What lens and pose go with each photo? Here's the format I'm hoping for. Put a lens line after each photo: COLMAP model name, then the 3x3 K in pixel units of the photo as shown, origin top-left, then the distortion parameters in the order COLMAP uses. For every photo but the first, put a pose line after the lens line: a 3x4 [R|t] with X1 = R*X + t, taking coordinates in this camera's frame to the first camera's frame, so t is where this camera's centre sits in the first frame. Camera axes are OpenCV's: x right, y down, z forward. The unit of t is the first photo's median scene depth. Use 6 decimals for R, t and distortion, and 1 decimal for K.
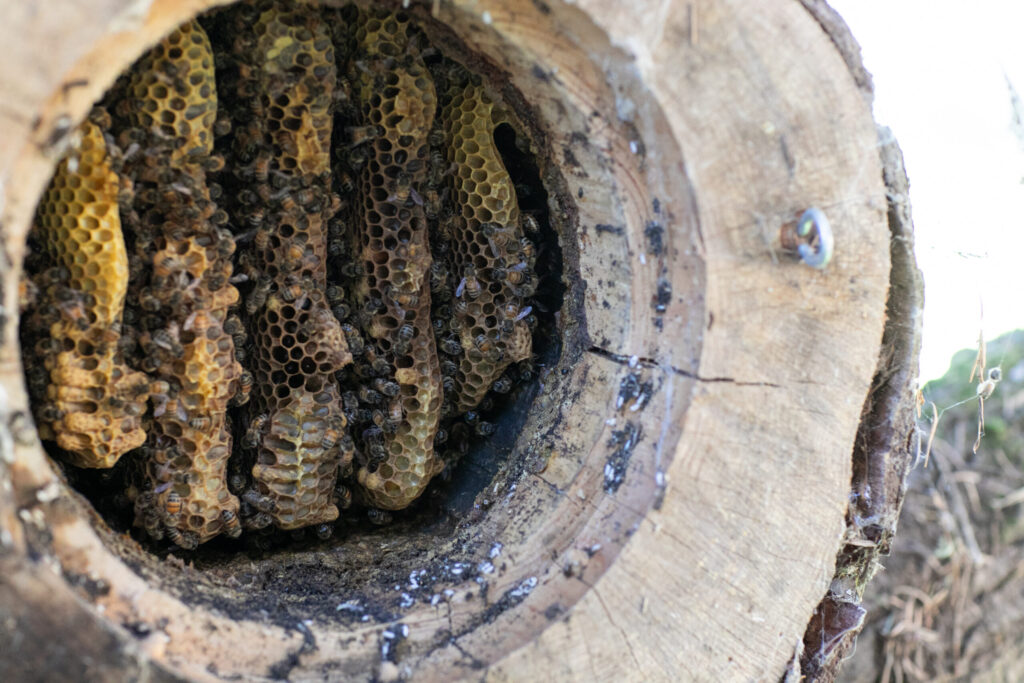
lens RADIAL K [[2625.3, 0, 512.0], [0, 2625.3, 341.5], [0, 0, 1]] dist [-0.388829, 0.269745]
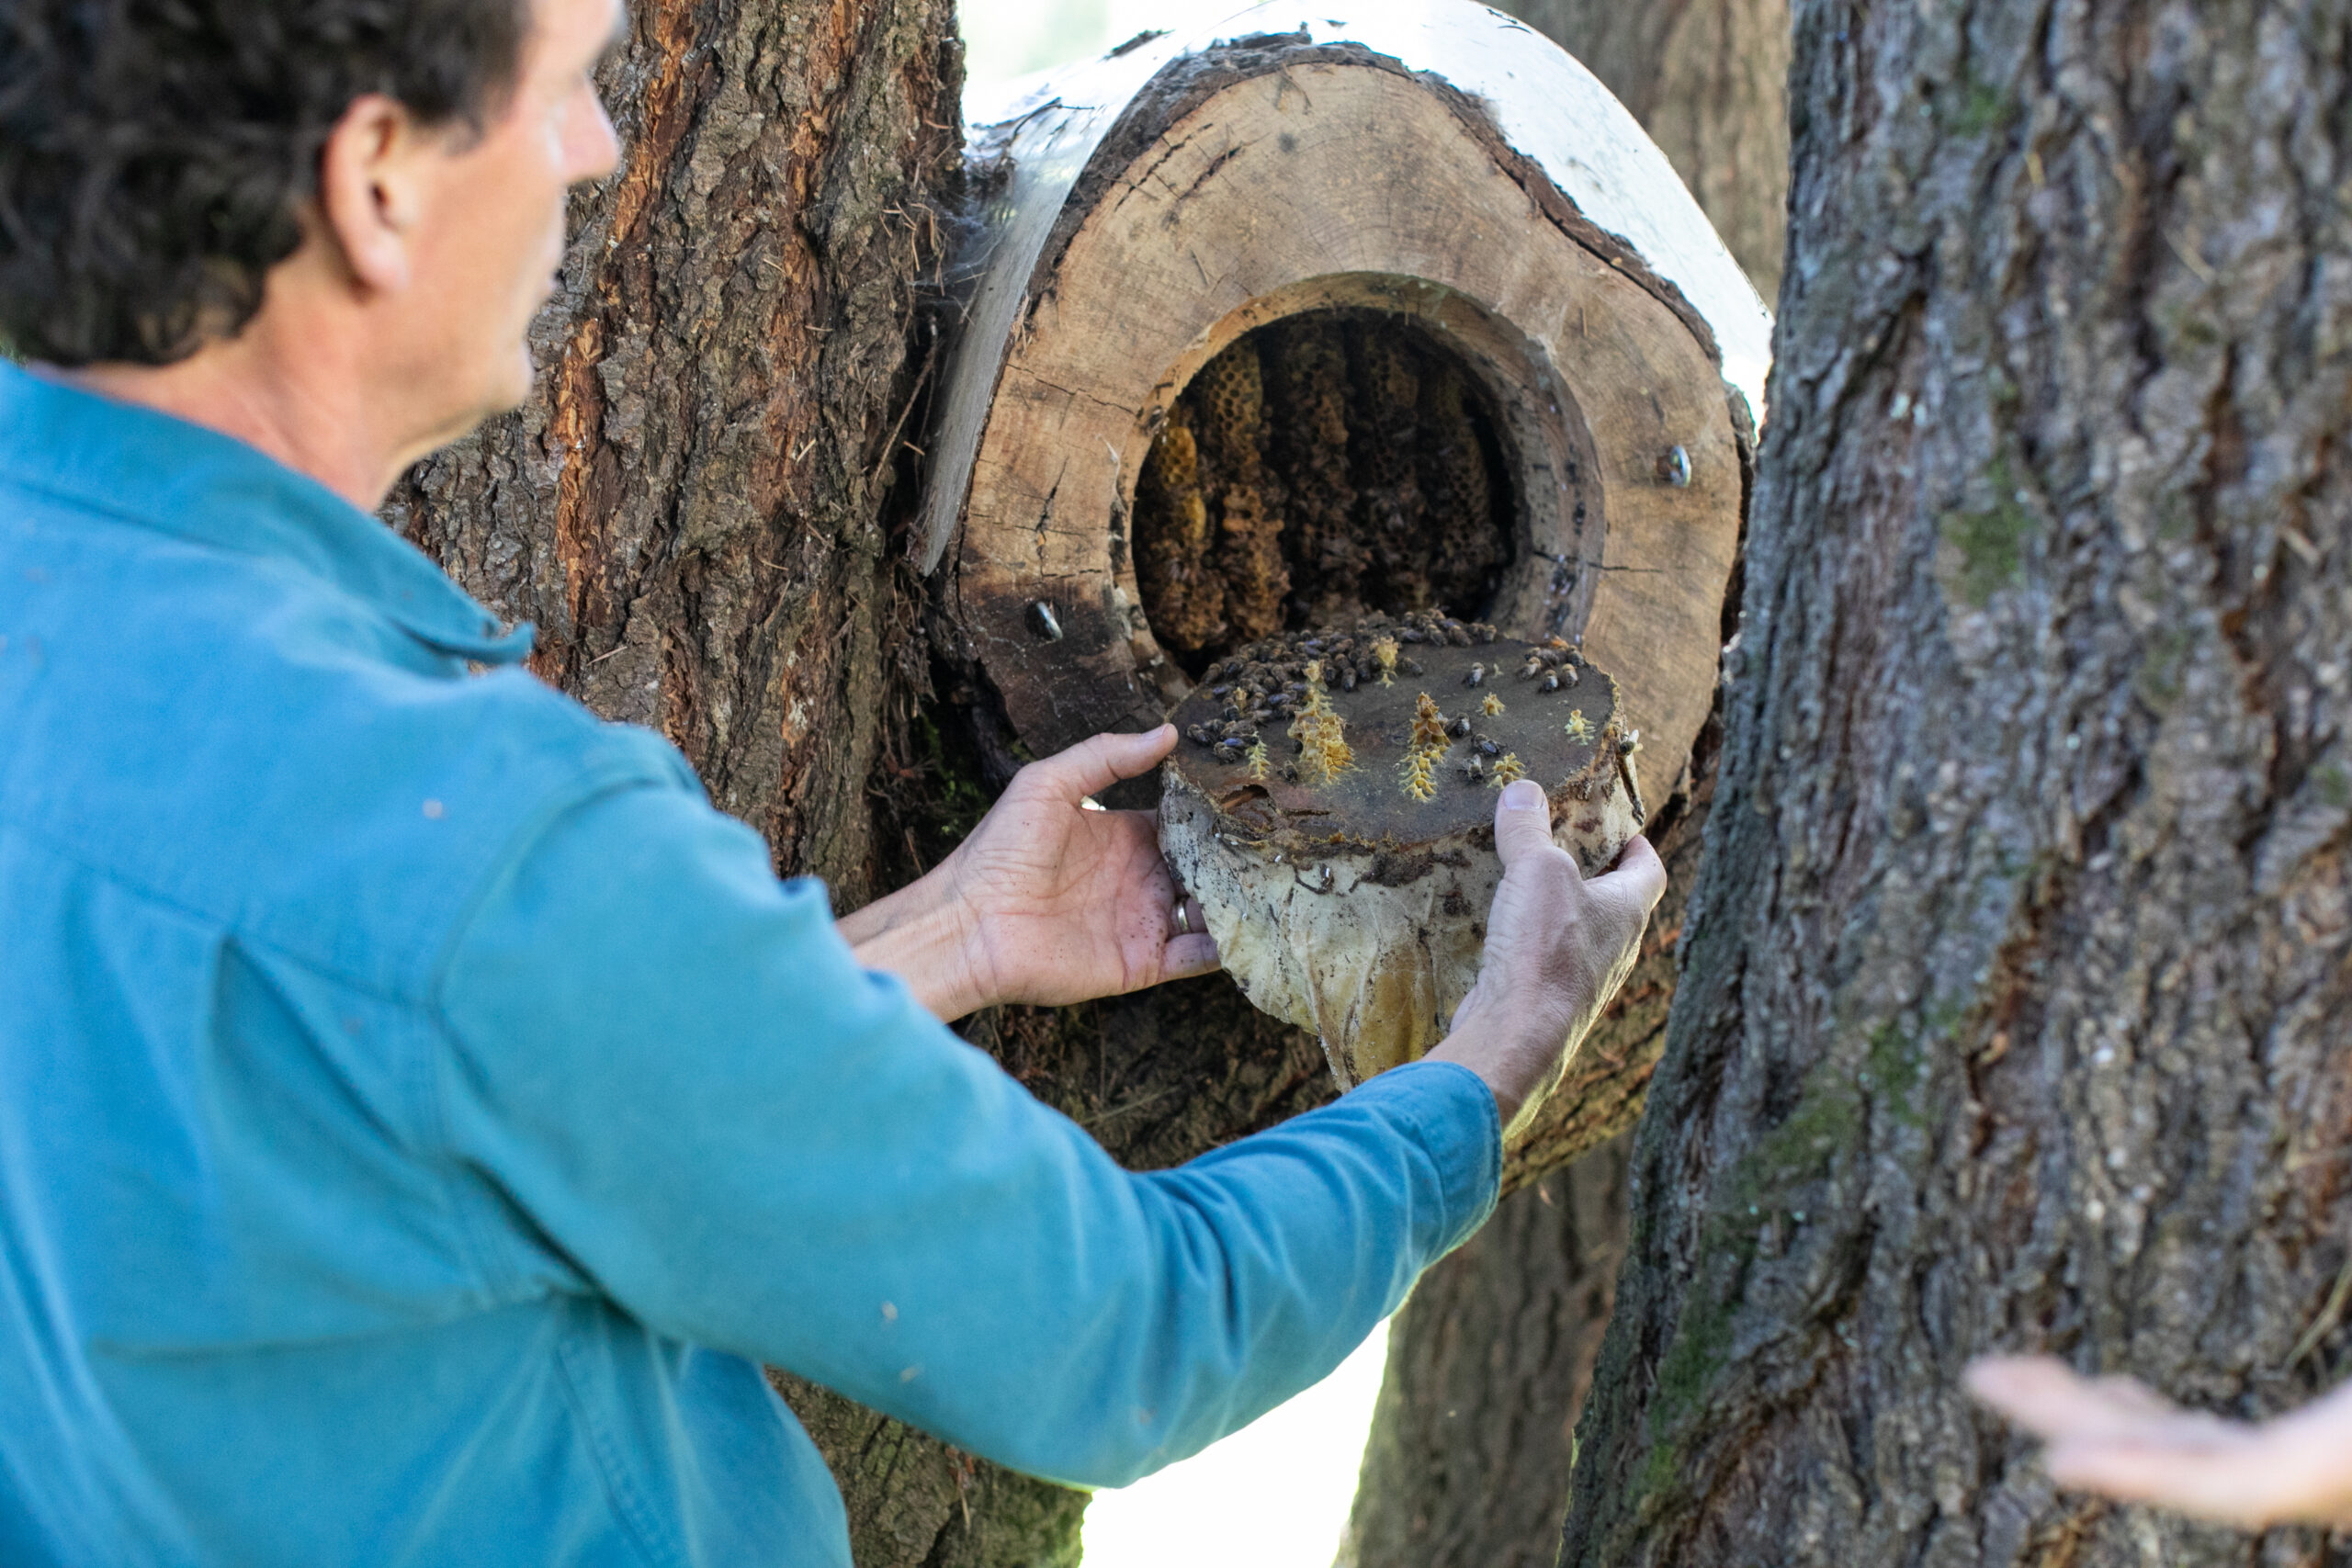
lens RADIAL K [[3475.9, 0, 1176.0], [0, 3475.9, 784.0], [0, 0, 1]] dist [-0.138855, -0.151817]
pose [[0.986970, -0.033497, -0.157380, 0.134522], [0.040113, 0.998432, 0.039051, 0.048408], [0.155825, -0.044855, 0.986766, -0.910254]]
